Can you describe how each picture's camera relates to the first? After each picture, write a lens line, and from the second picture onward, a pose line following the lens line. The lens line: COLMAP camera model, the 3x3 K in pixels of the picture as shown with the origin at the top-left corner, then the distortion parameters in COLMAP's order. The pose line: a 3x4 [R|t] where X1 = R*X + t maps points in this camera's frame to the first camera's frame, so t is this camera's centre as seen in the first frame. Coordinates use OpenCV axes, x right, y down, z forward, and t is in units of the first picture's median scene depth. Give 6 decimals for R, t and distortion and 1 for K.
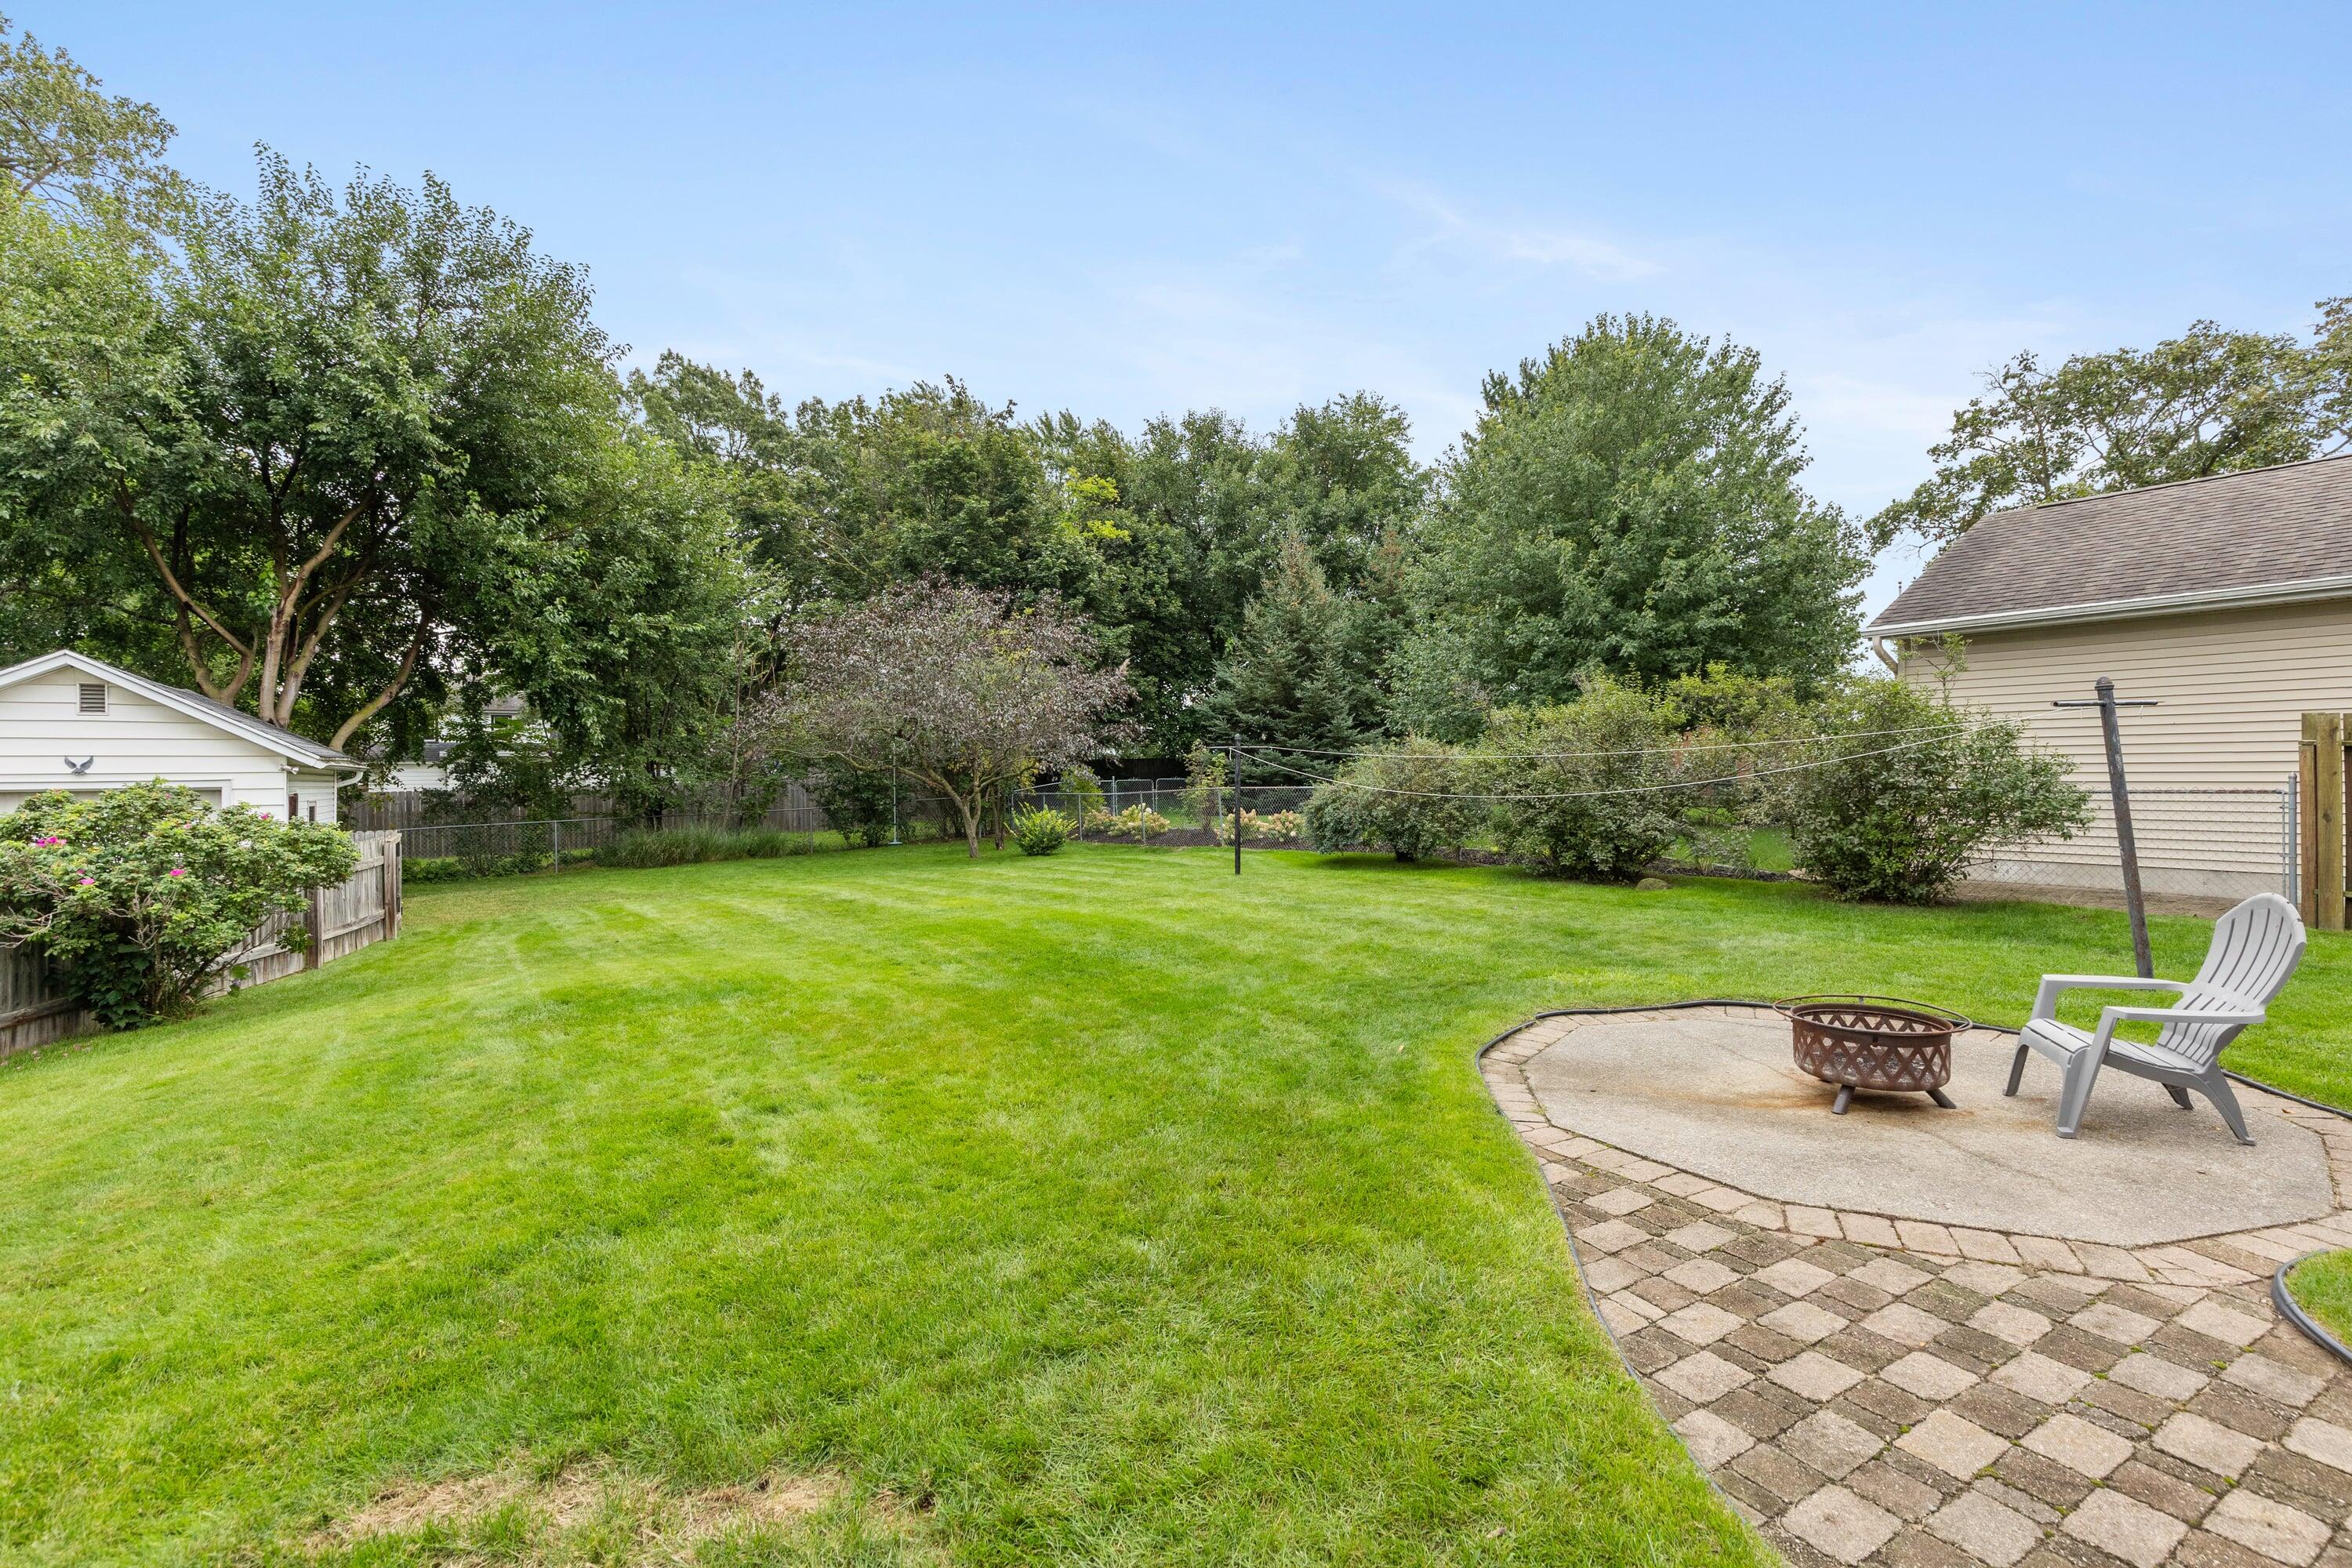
lens RADIAL K [[1079.4, 0, 1193.5], [0, 1079.4, 785.8], [0, 0, 1]] dist [0.008208, 0.000739]
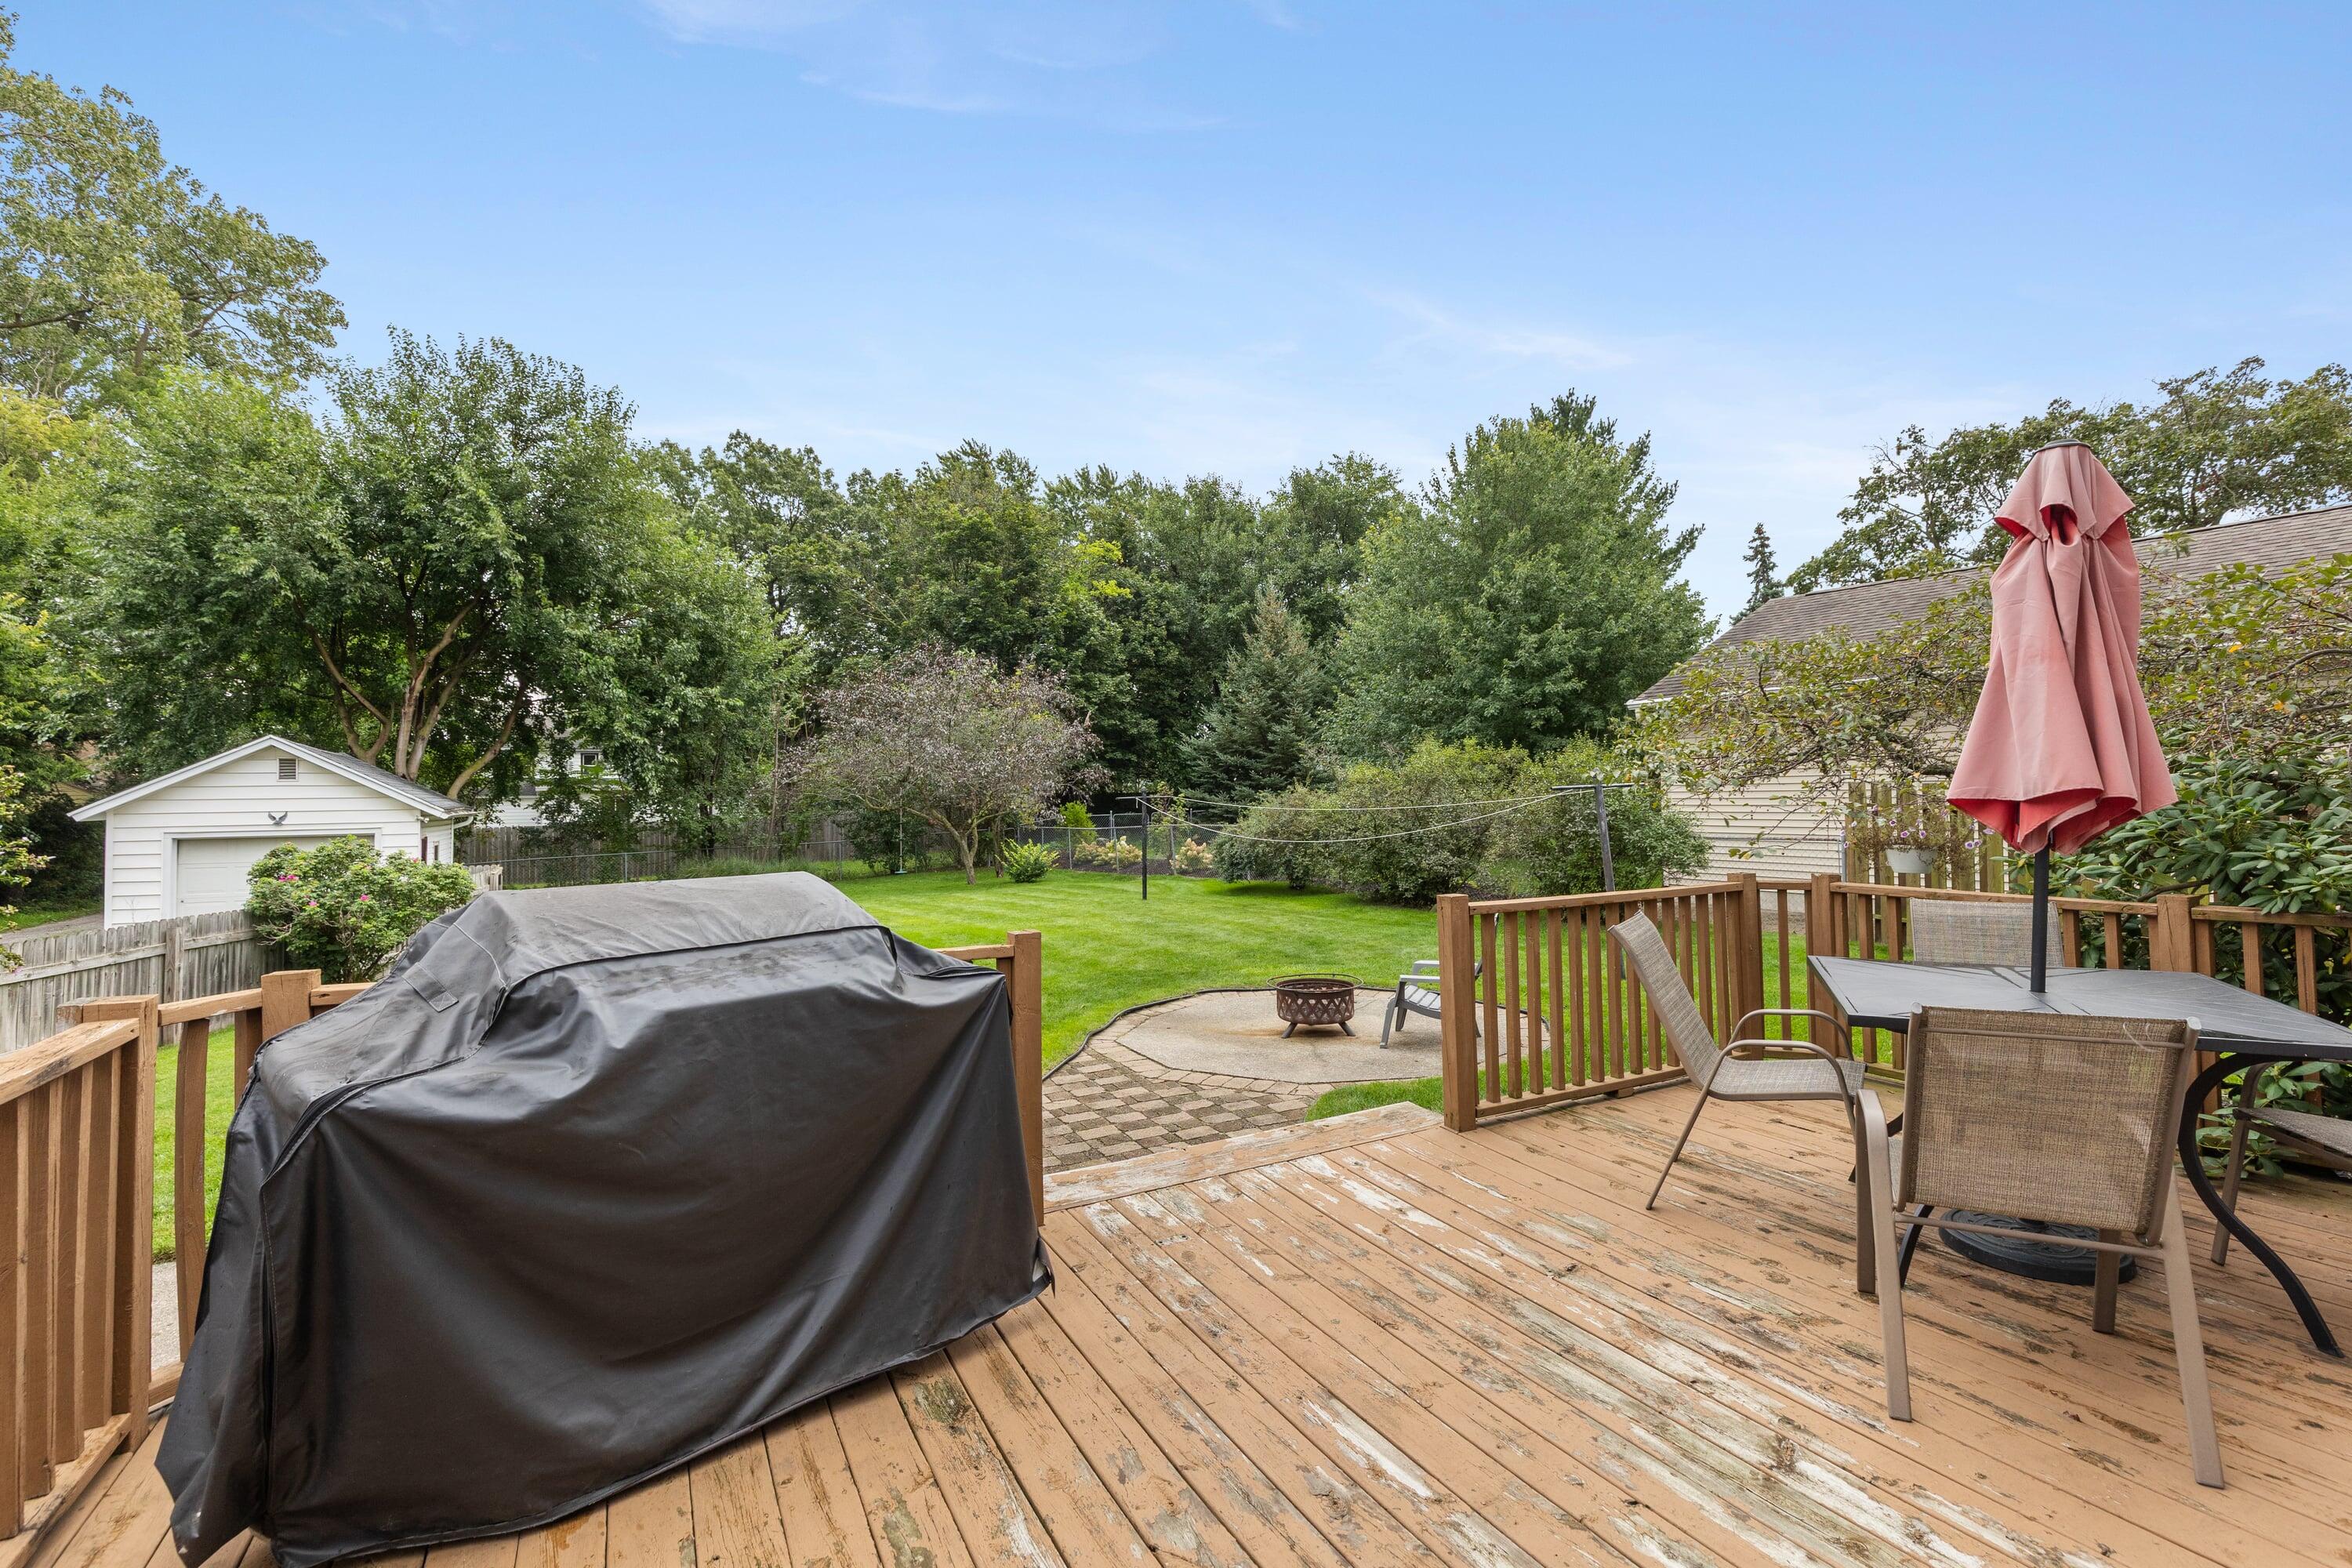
lens RADIAL K [[1079.4, 0, 1193.5], [0, 1079.4, 785.8], [0, 0, 1]] dist [0.008208, 0.000739]
pose [[0.998008, -0.004897, -0.062894, 0.107558], [0.003552, 0.999763, -0.021490, -0.013310], [0.062984, 0.021224, 0.997789, -0.147469]]
